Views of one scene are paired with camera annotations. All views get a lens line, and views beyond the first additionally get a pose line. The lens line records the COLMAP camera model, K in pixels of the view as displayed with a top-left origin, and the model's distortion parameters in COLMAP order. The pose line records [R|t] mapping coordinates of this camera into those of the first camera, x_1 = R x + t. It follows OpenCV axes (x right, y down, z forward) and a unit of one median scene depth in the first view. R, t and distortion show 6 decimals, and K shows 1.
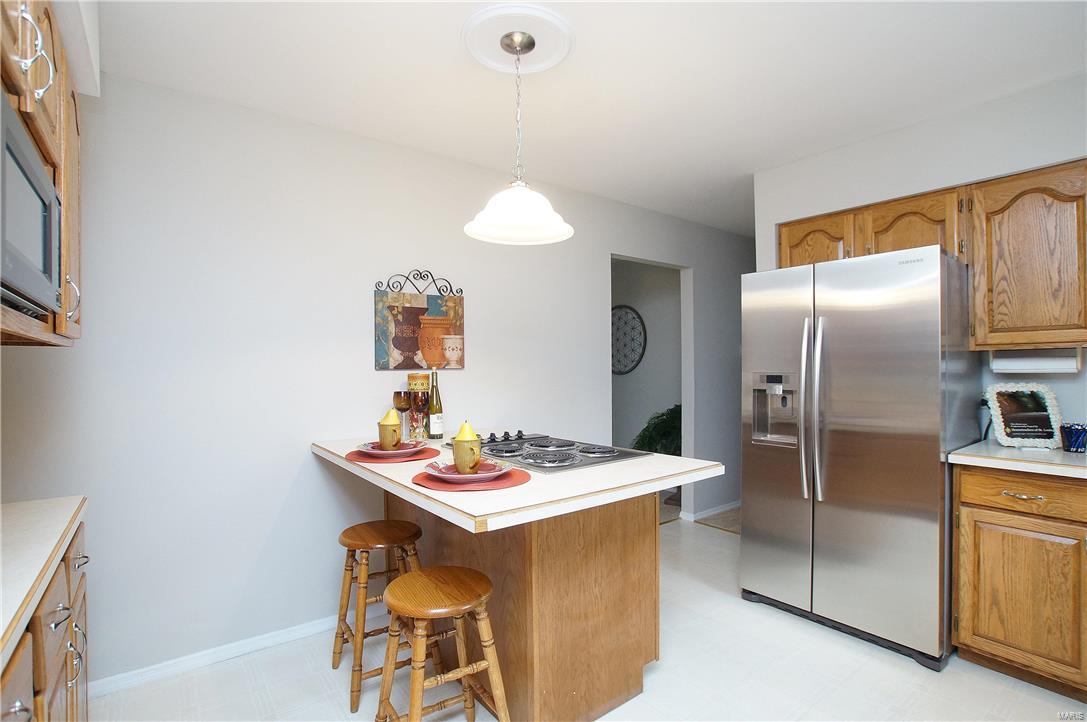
lens RADIAL K [[525.0, 0, 544.5], [0, 525.0, 359.9], [0, 0, 1]] dist [-0.031161, 0.004864]
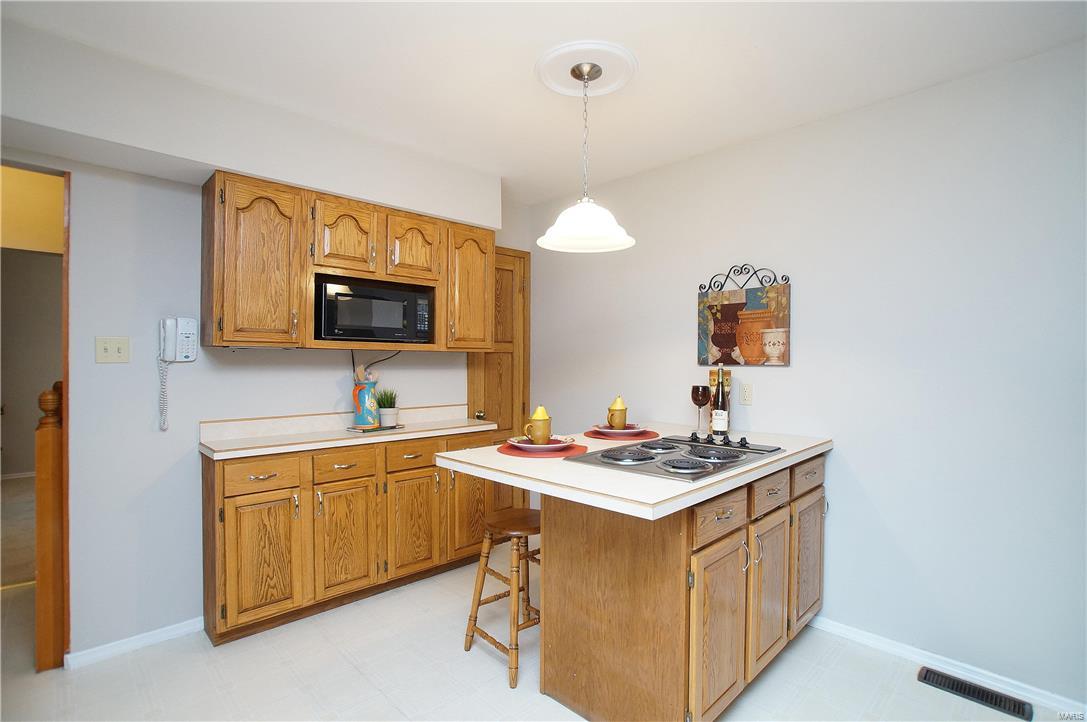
lens RADIAL K [[525.0, 0, 564.3], [0, 525.0, 363.5], [0, 0, 1]] dist [-0.031161, 0.004864]
pose [[0.138125, 0.010863, -0.990355, 0.714462], [0.001798, 0.999935, 0.011219, 0.002348], [0.990413, -0.003330, 0.138097, 0.551459]]
